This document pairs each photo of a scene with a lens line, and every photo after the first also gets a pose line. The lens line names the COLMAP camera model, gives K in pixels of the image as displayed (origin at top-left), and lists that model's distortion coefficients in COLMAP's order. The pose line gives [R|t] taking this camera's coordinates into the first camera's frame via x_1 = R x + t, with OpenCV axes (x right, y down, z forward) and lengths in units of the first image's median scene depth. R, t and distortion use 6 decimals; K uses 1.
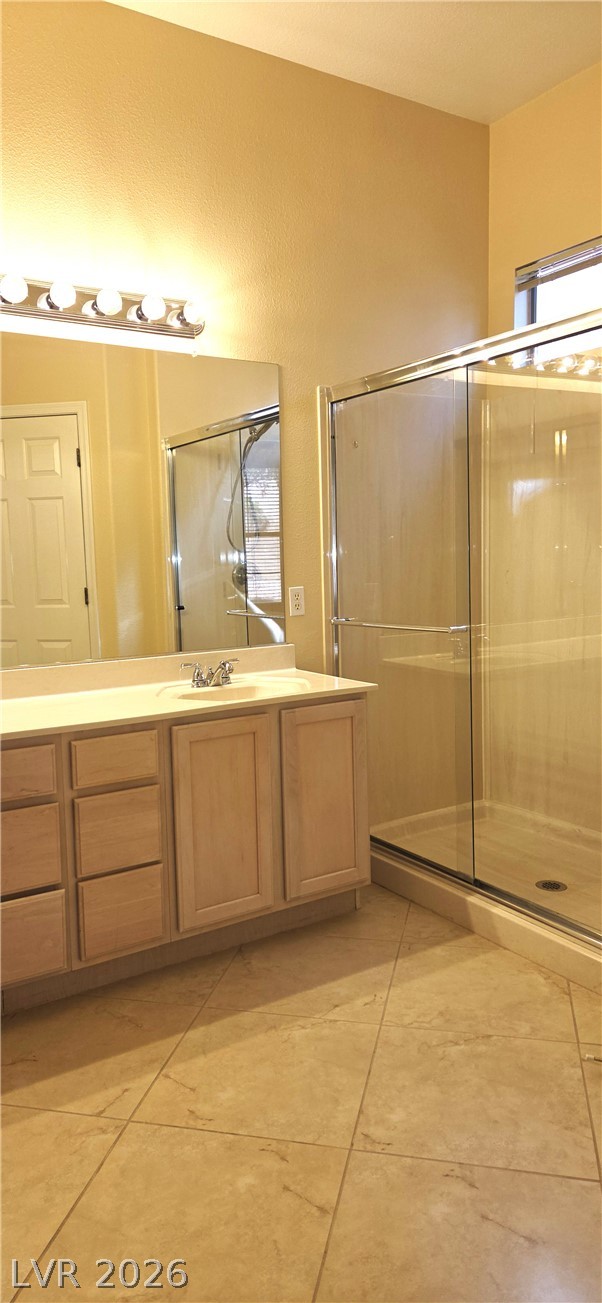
lens RADIAL K [[877.7, 0, 293.6], [0, 877.7, 647.4], [0, 0, 1]] dist [0.074971, -0.032872]
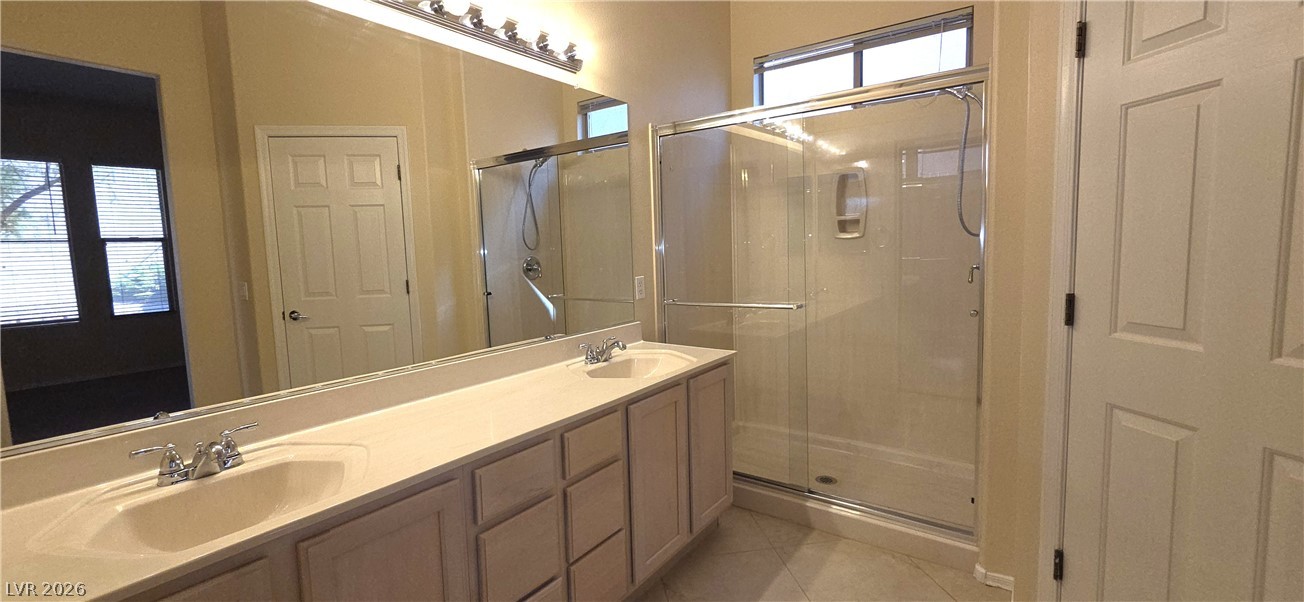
lens RADIAL K [[540.5, 0, 657.7], [0, 540.5, 297.4], [0, 0, 1]] dist [0.001668, 0.001431]
pose [[0.929101, -0.035004, 0.368165, -0.262725], [0.042740, 0.999003, -0.012877, -0.027273], [-0.367347, 0.027700, 0.929671, 0.258446]]
